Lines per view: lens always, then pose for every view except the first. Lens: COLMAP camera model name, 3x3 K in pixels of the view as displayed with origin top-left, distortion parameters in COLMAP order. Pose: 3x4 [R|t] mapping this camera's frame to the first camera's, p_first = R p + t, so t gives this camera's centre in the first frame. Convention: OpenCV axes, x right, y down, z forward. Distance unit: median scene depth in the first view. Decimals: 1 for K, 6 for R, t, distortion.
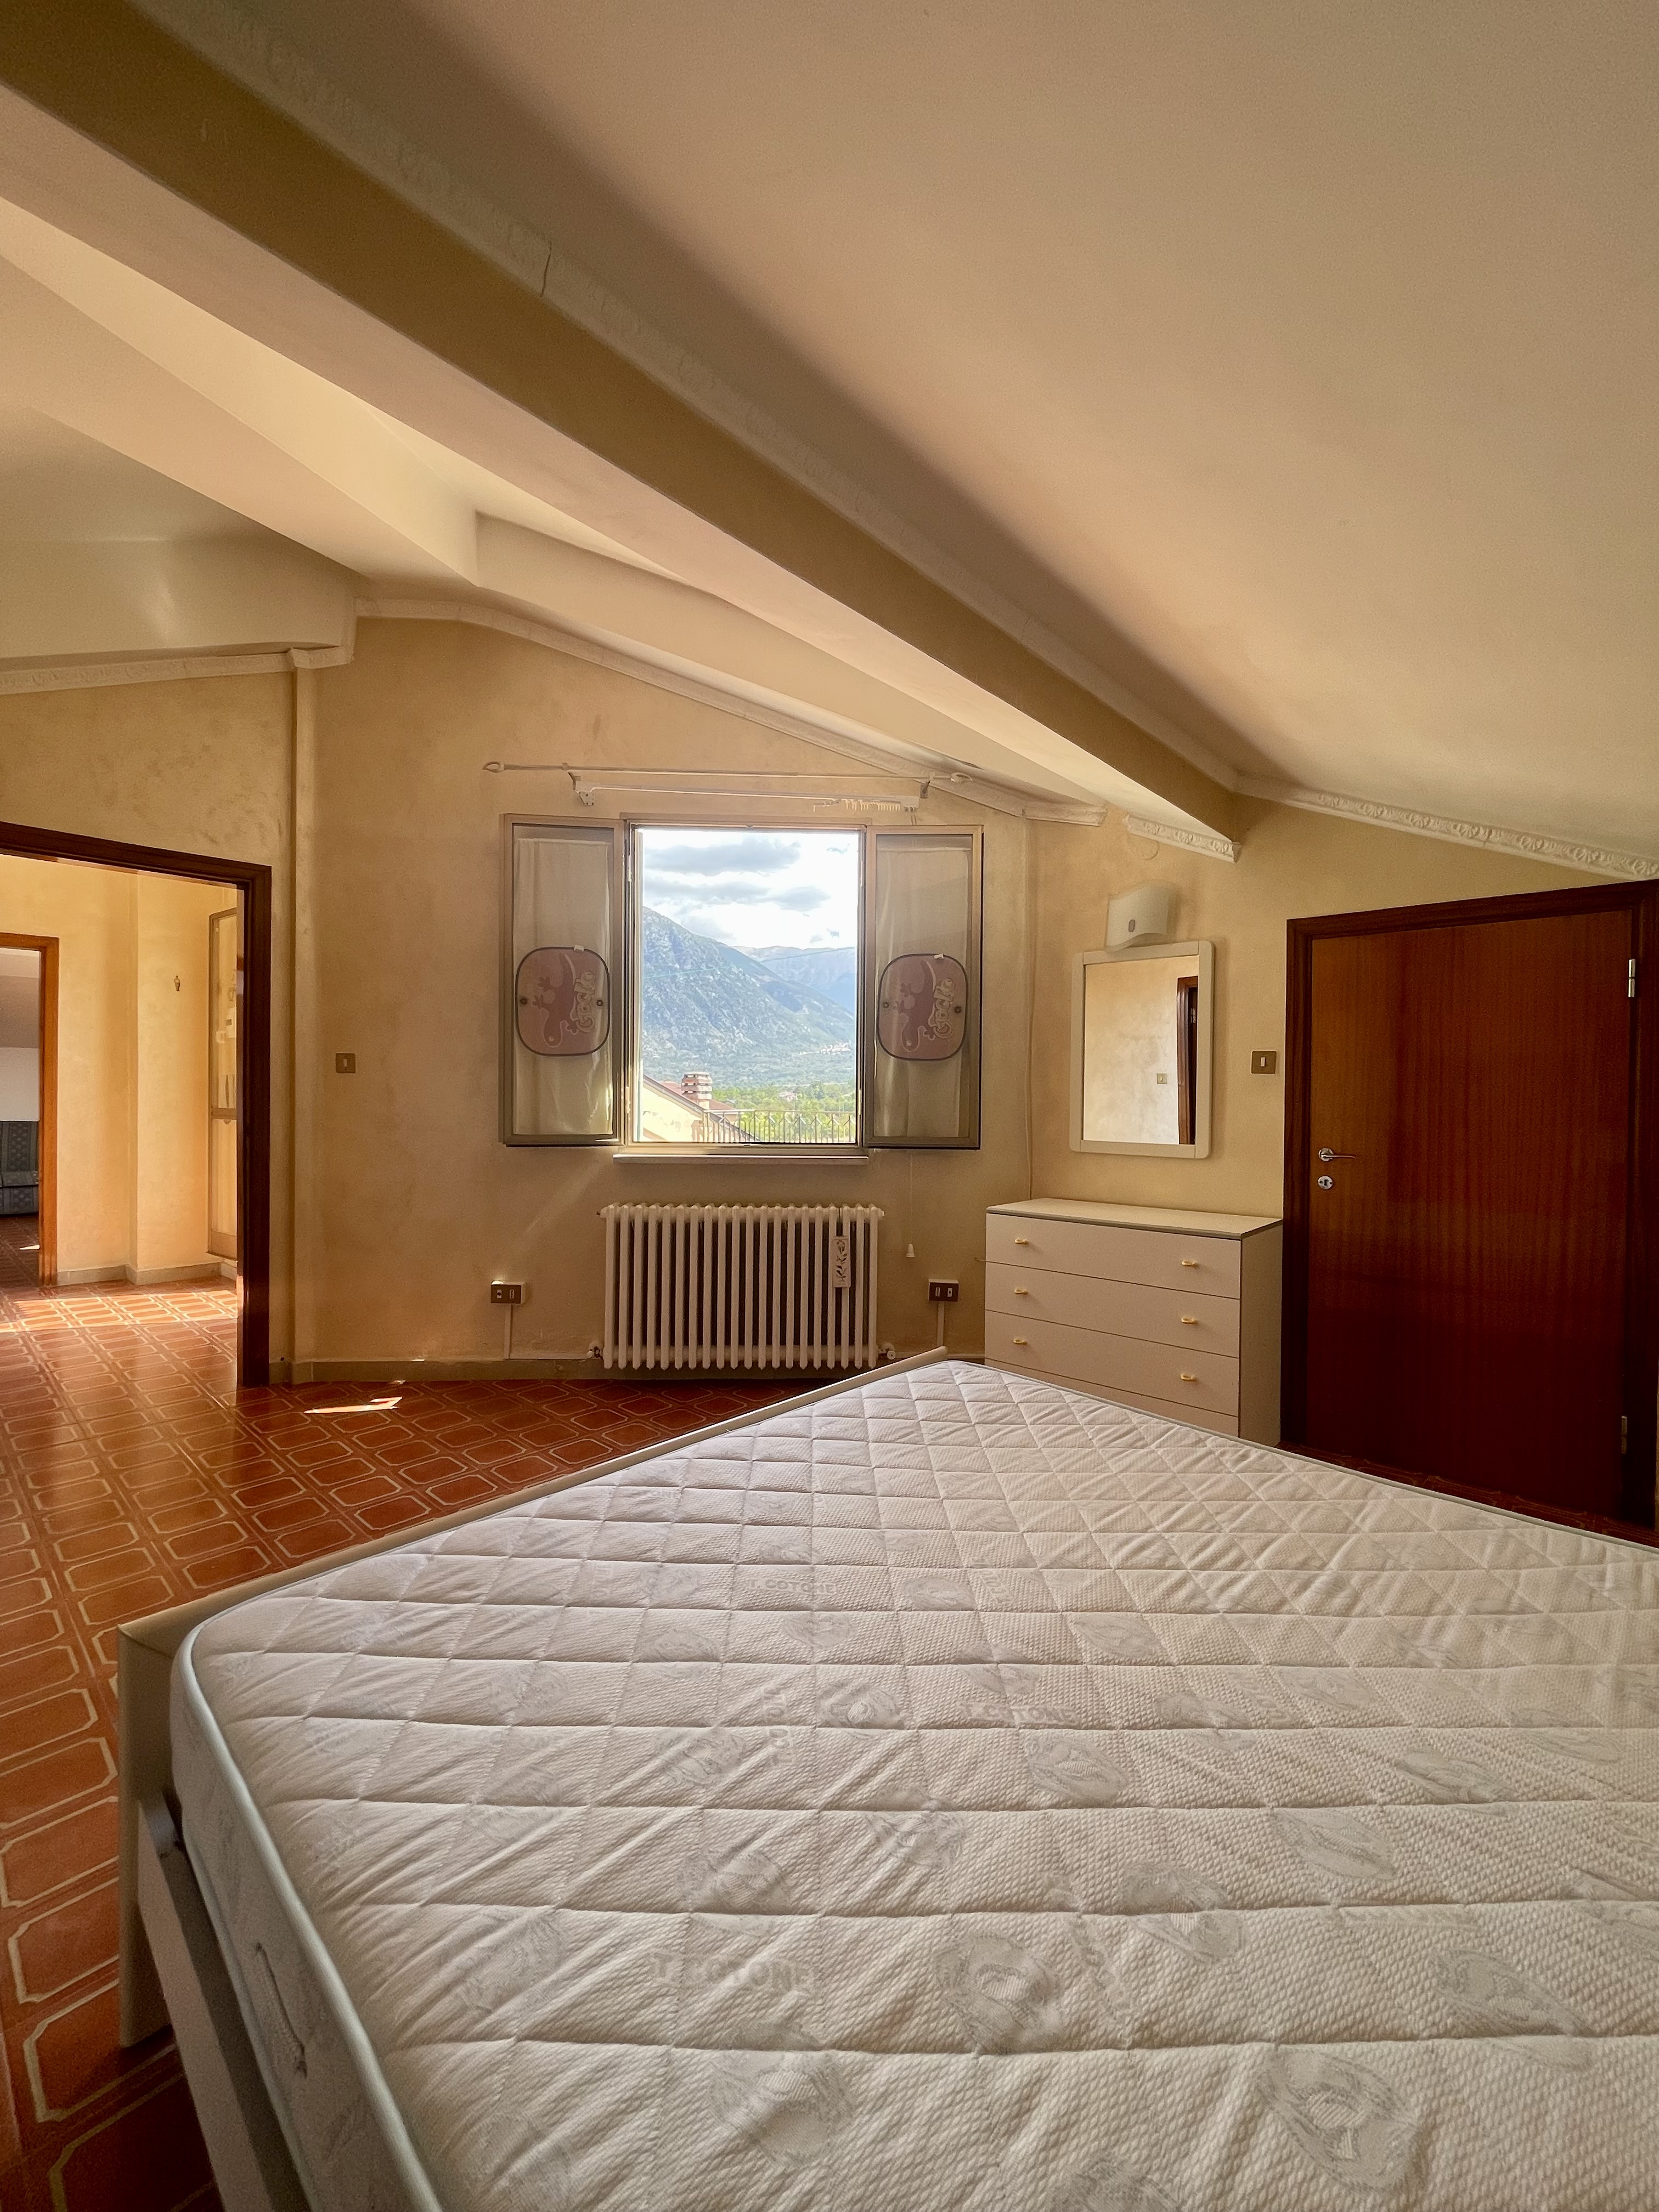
lens RADIAL K [[844.0, 0, 829.5], [0, 844.0, 1106.0], [0, 0, 1]] dist [-0.002648, -0.000117]
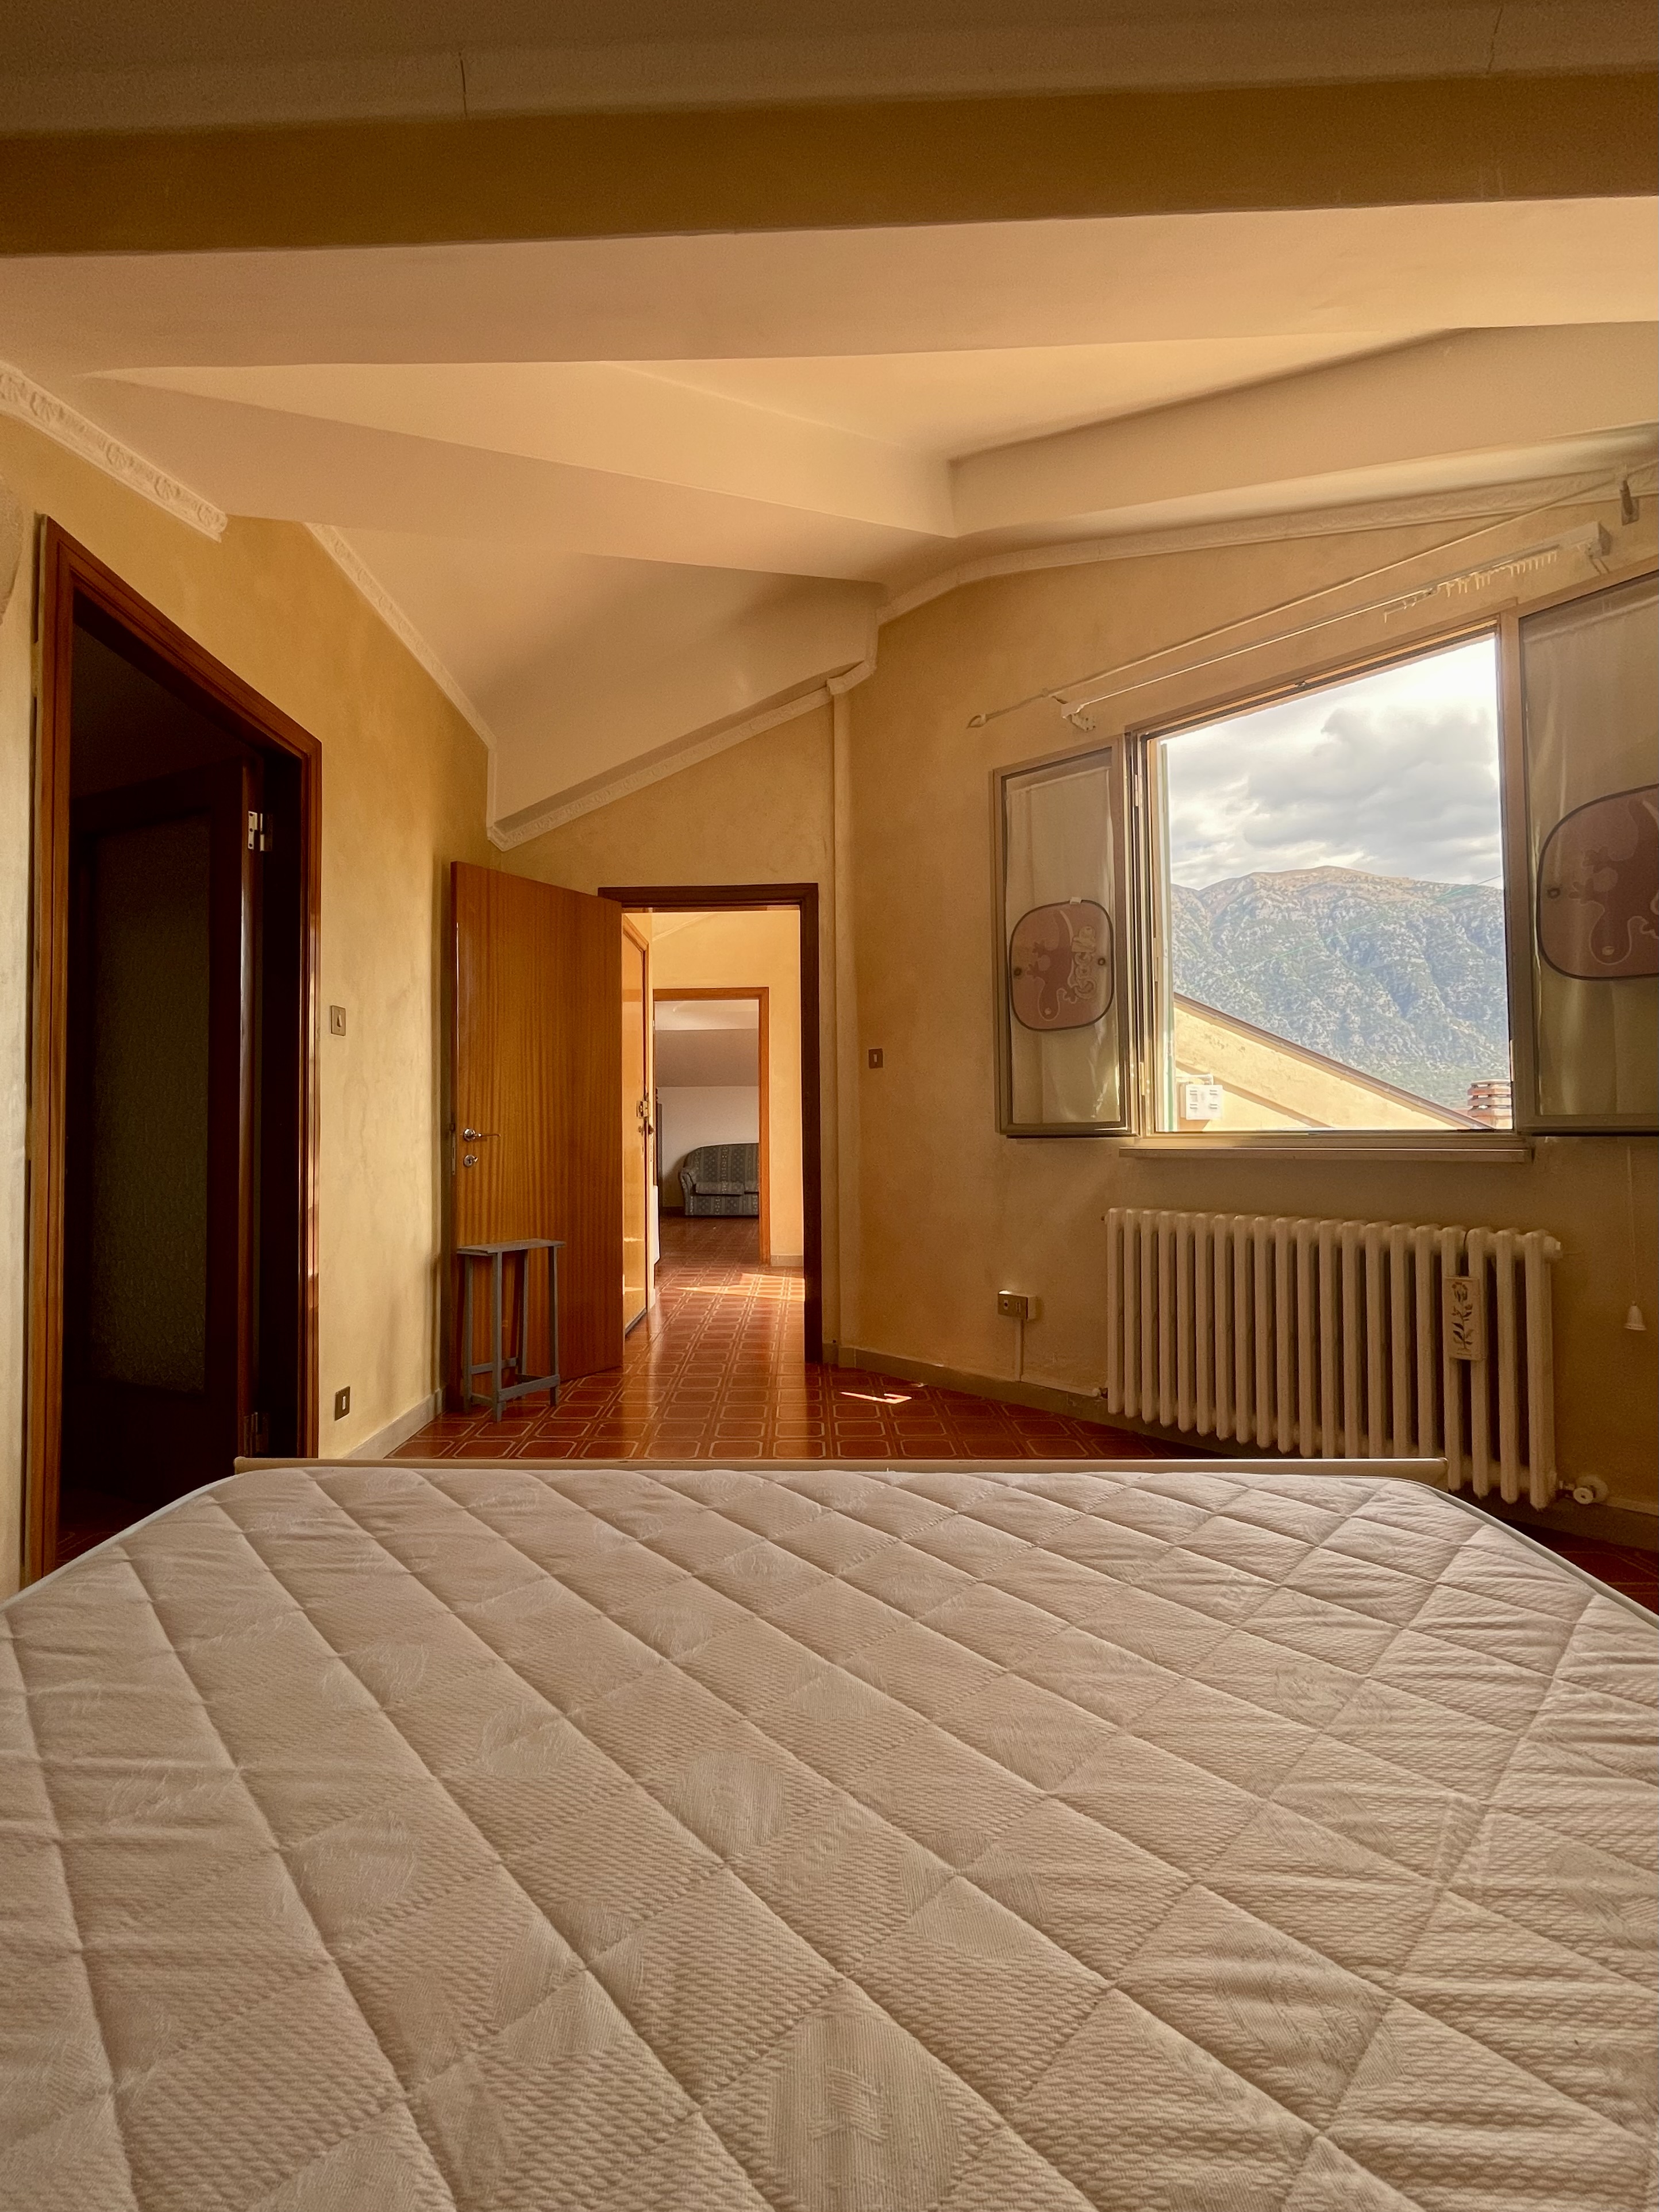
lens RADIAL K [[916.7, 0, 829.5], [0, 916.7, 1106.0], [0, 0, 1]] dist [-0.002538, -0.000591]
pose [[0.677512, -0.040954, -0.734370, 0.197005], [0.013251, 0.998966, -0.043485, 0.053328], [0.735392, 0.019730, 0.677355, 0.206172]]
